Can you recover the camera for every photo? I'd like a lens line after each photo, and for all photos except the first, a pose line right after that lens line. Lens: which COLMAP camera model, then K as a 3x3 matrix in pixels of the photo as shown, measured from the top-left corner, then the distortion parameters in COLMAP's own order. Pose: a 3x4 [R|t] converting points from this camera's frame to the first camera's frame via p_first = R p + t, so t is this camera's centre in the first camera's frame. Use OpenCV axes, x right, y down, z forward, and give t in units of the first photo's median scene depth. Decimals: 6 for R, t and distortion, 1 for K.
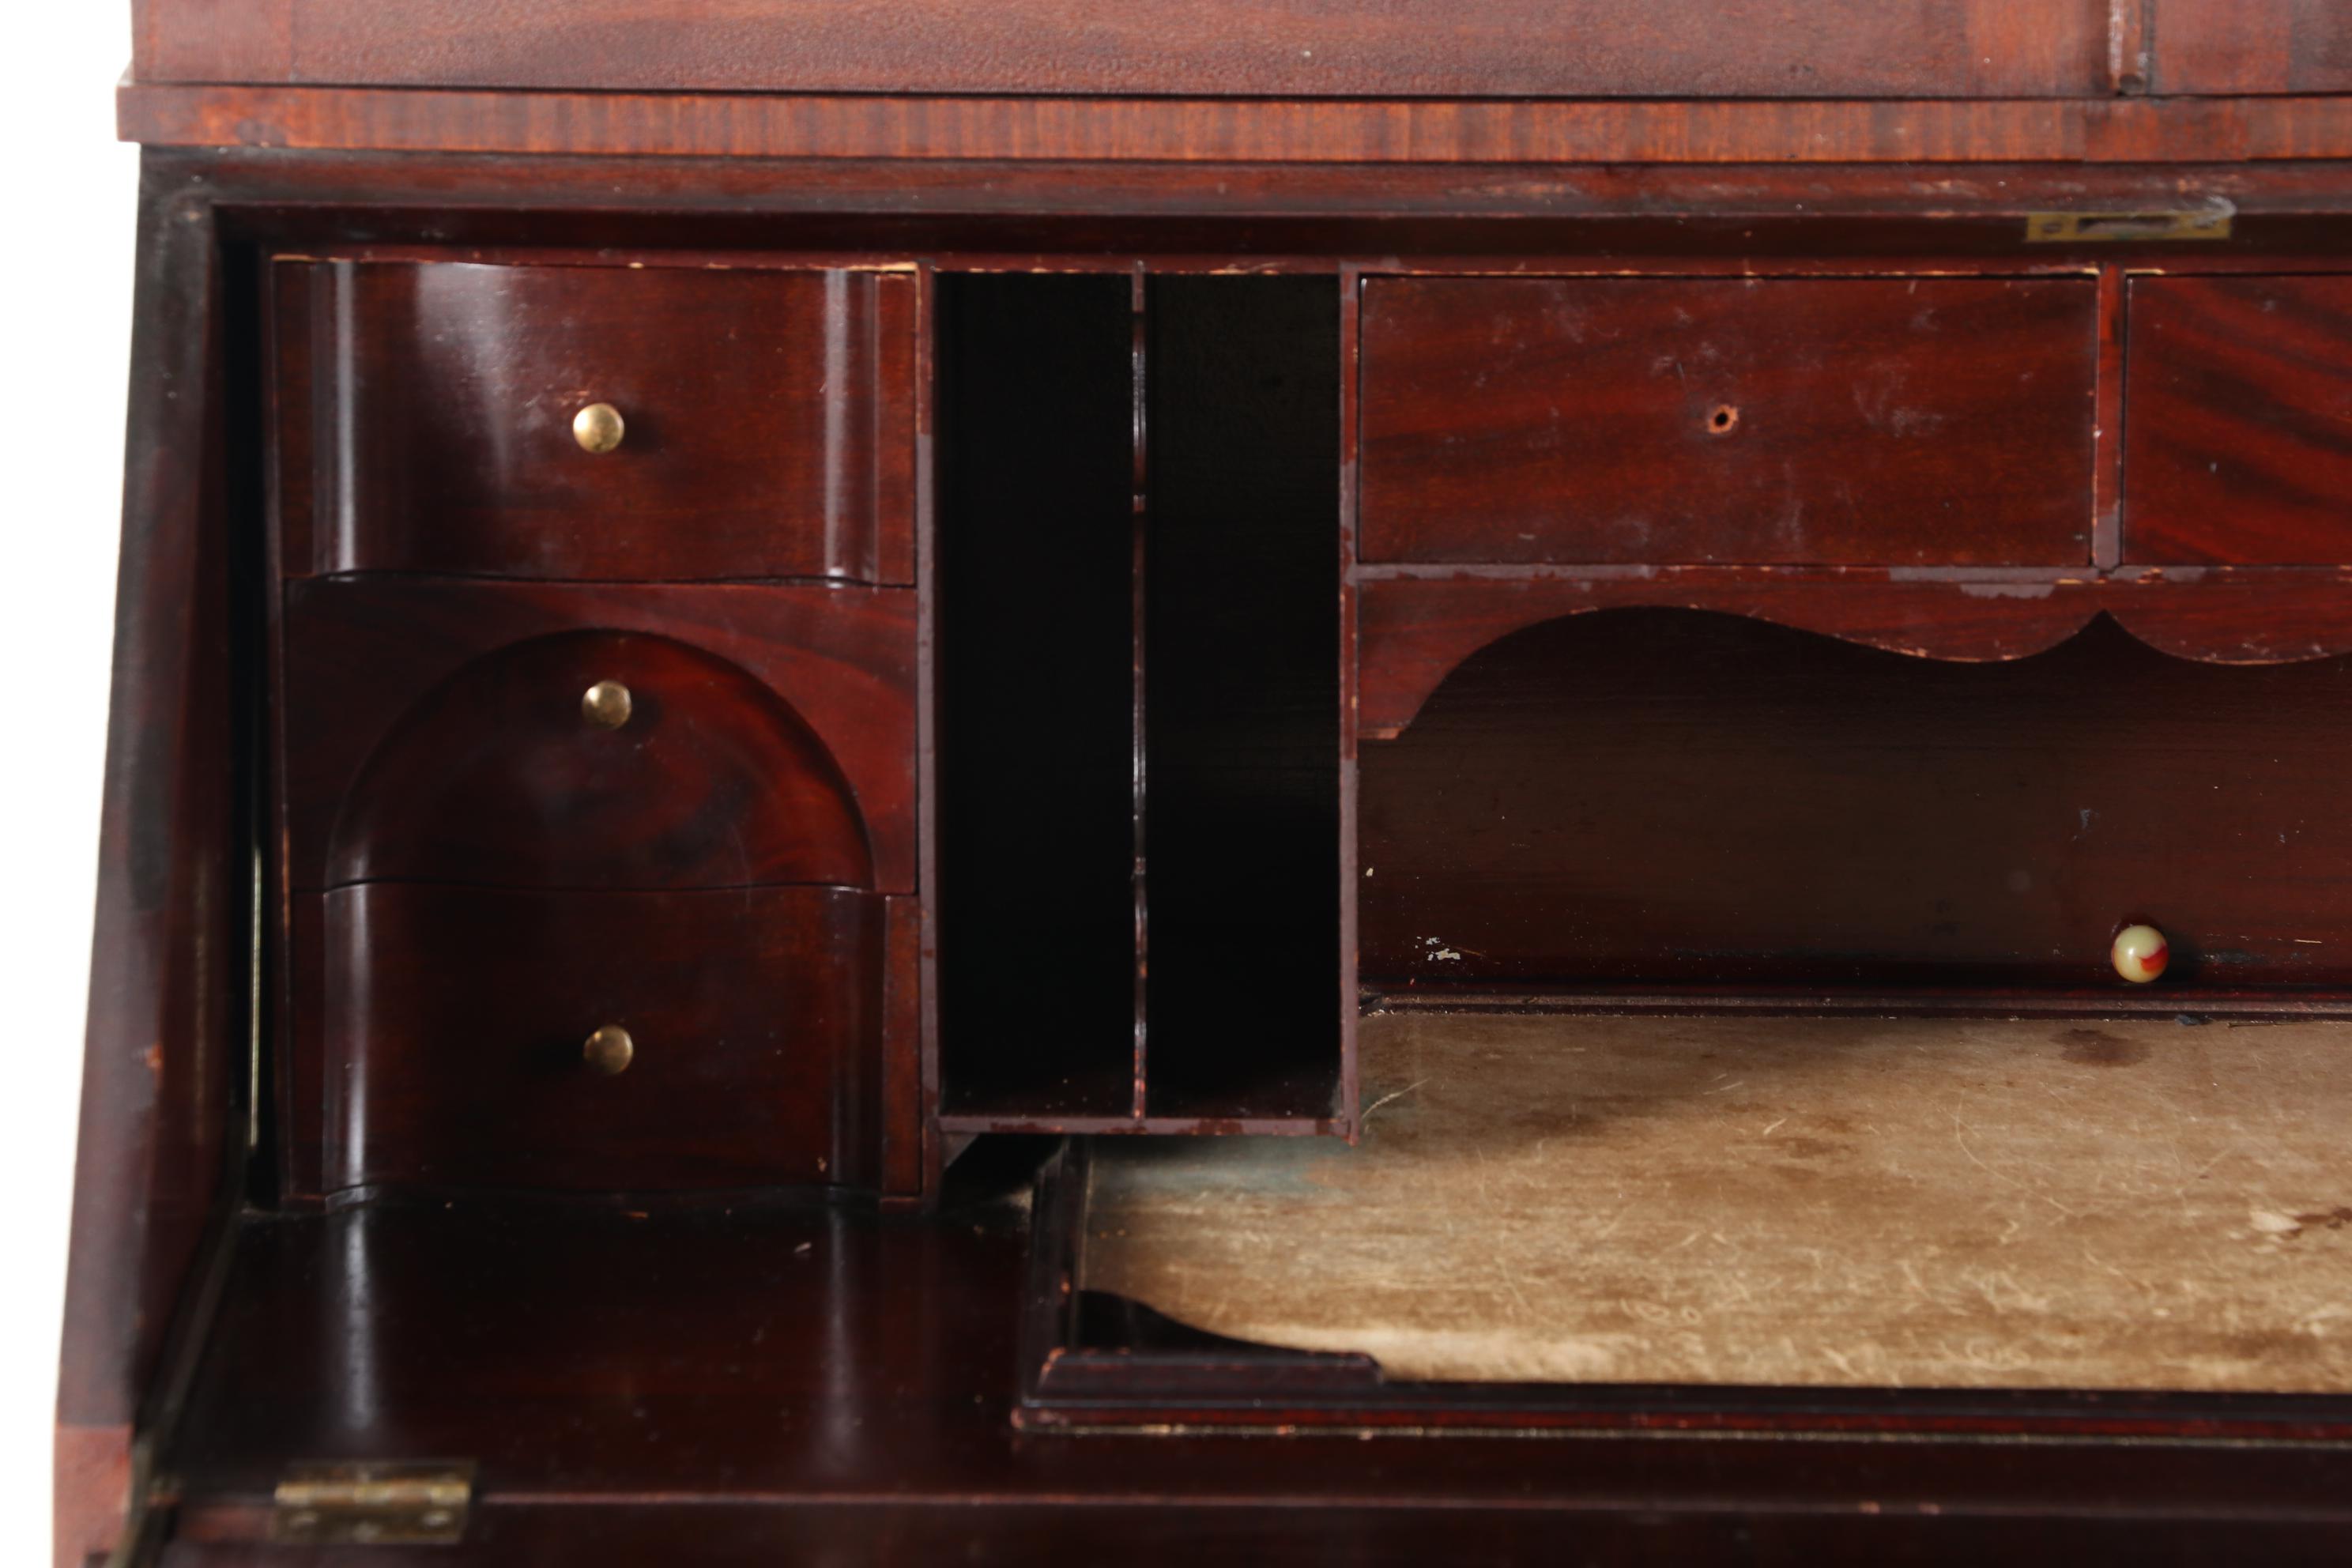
lens RADIAL K [[12722.3, 0, 1179.8], [0, 12722.3, 828.1], [0, 0, 1]] dist [1.815986, 0.000000]
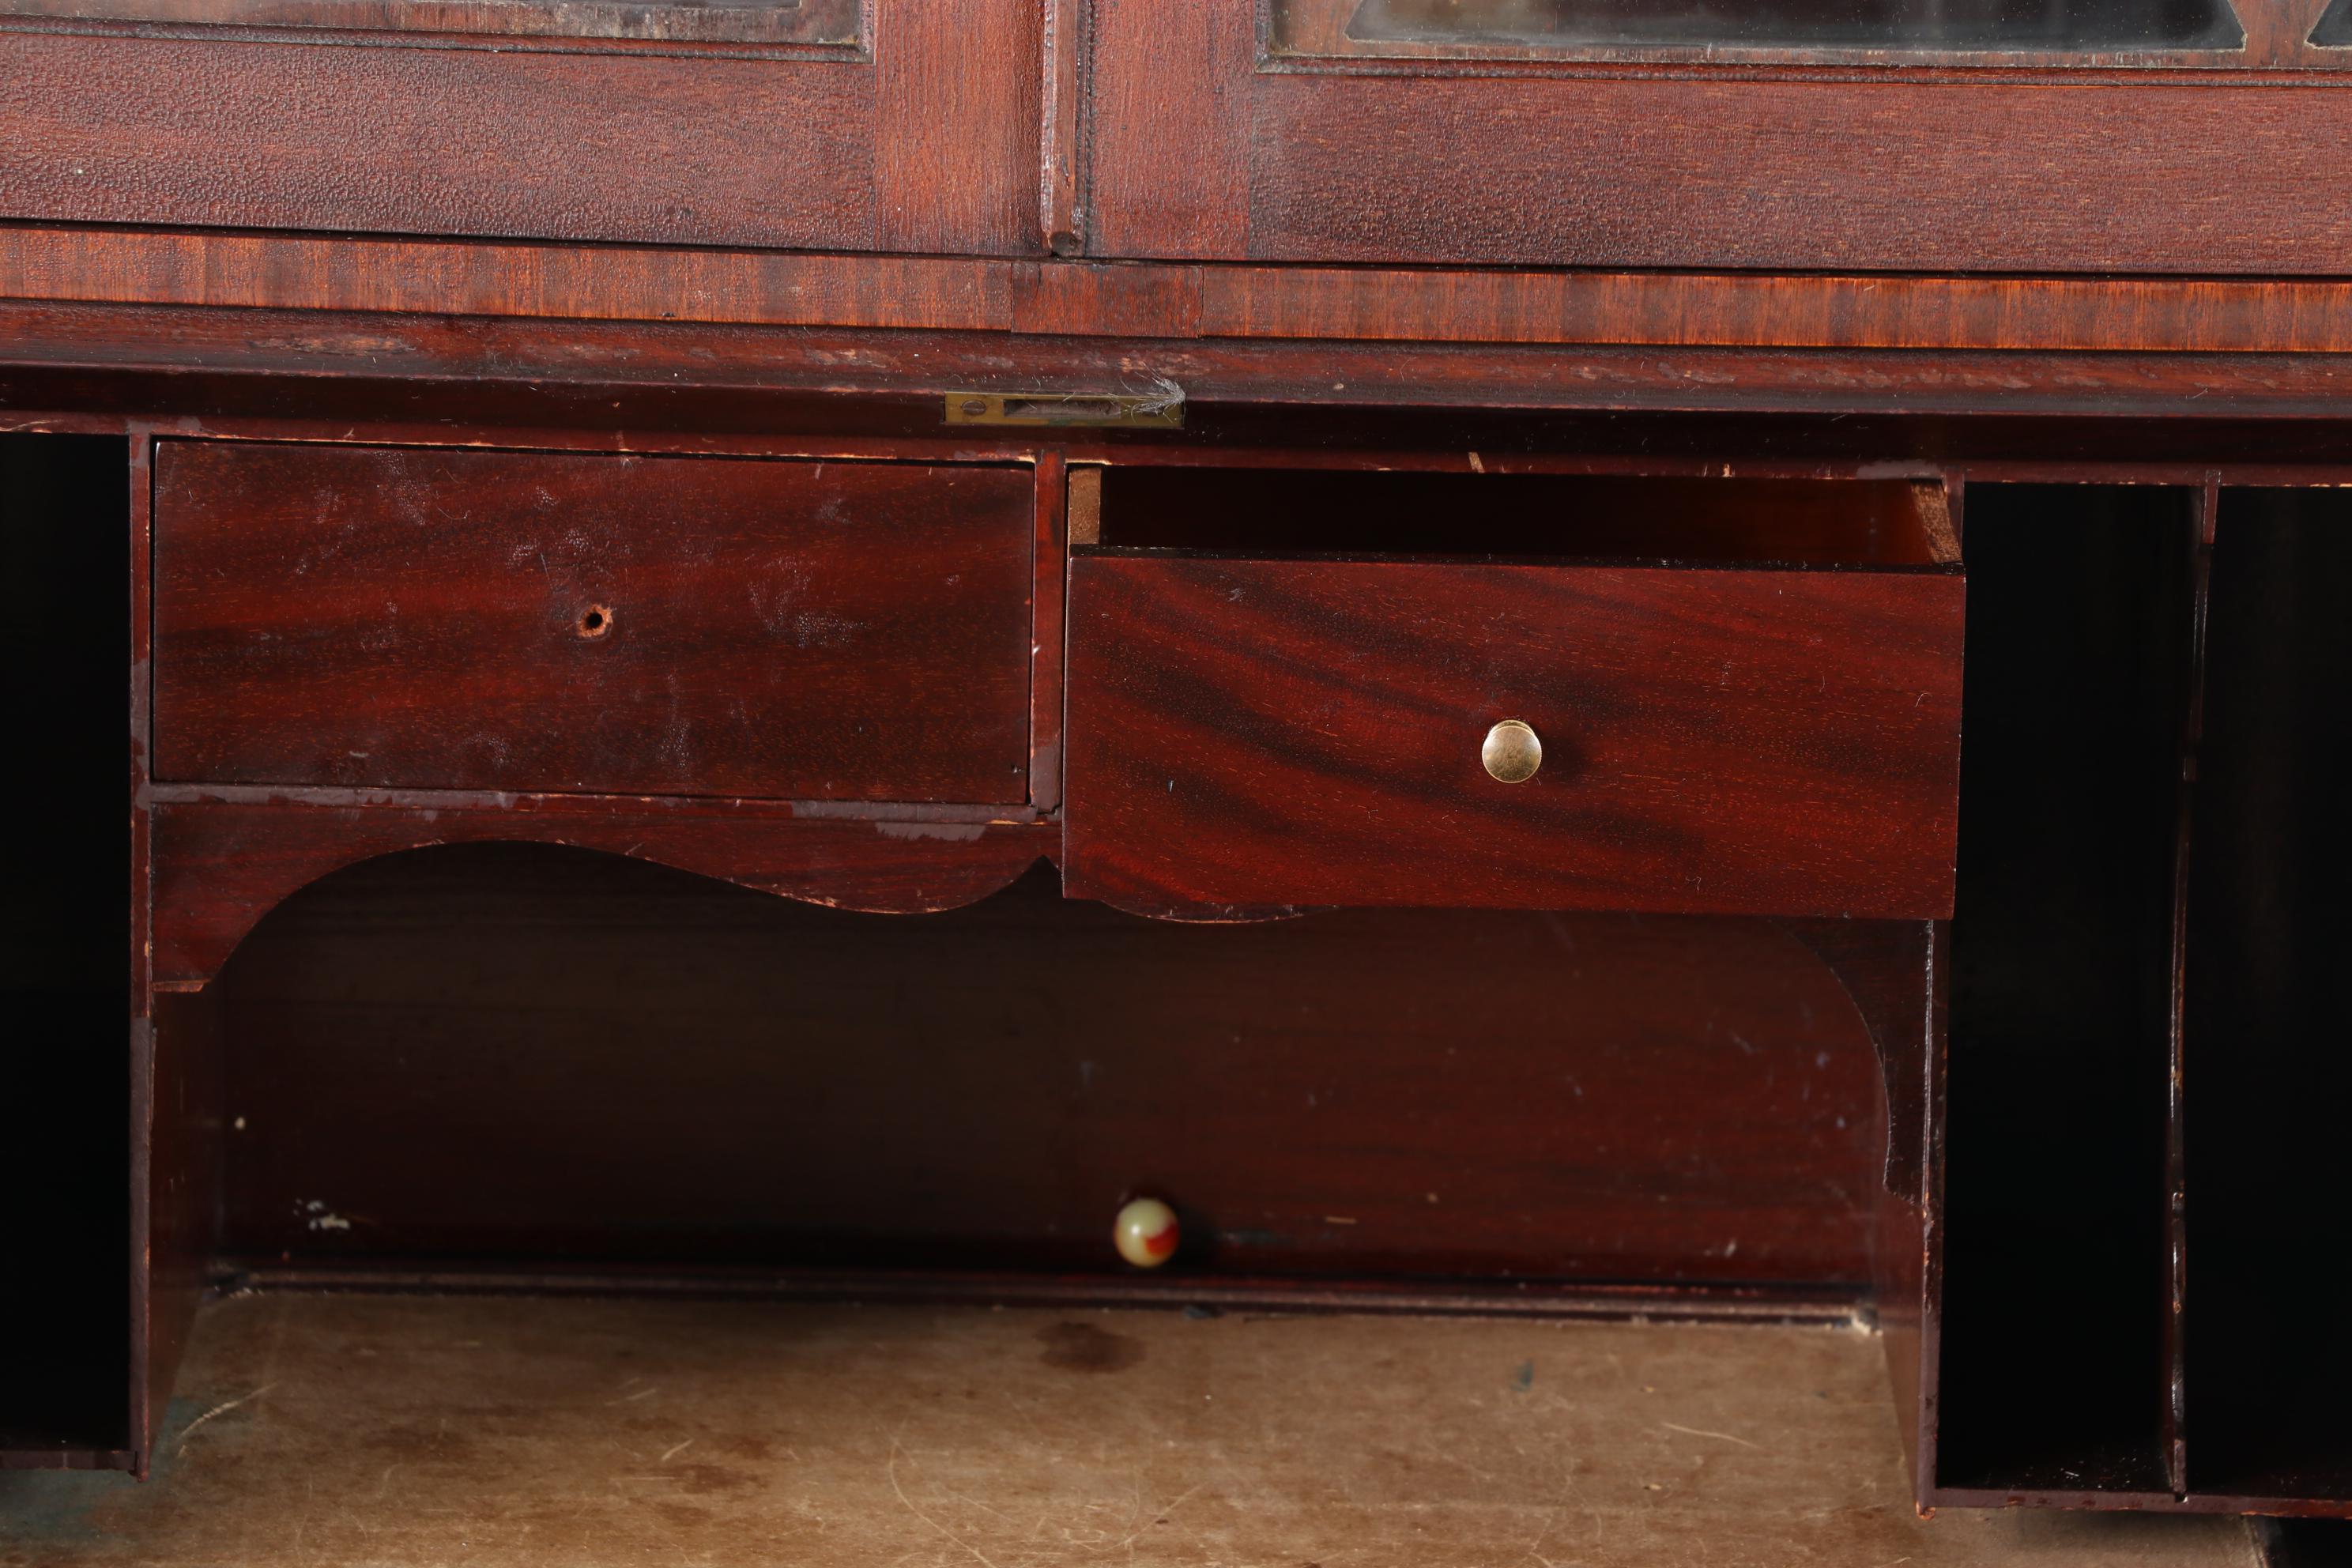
lens RADIAL K [[13498.0, 0, 1203.6], [0, 13498.0, 824.6], [0, 0, 1]] dist [2.045010, 0.000000]
pose [[0.999712, 0.018451, 0.015336, 0.069172], [-0.018605, 0.999778, 0.009935, -0.028277], [-0.015150, -0.010218, 0.999833, 0.111045]]
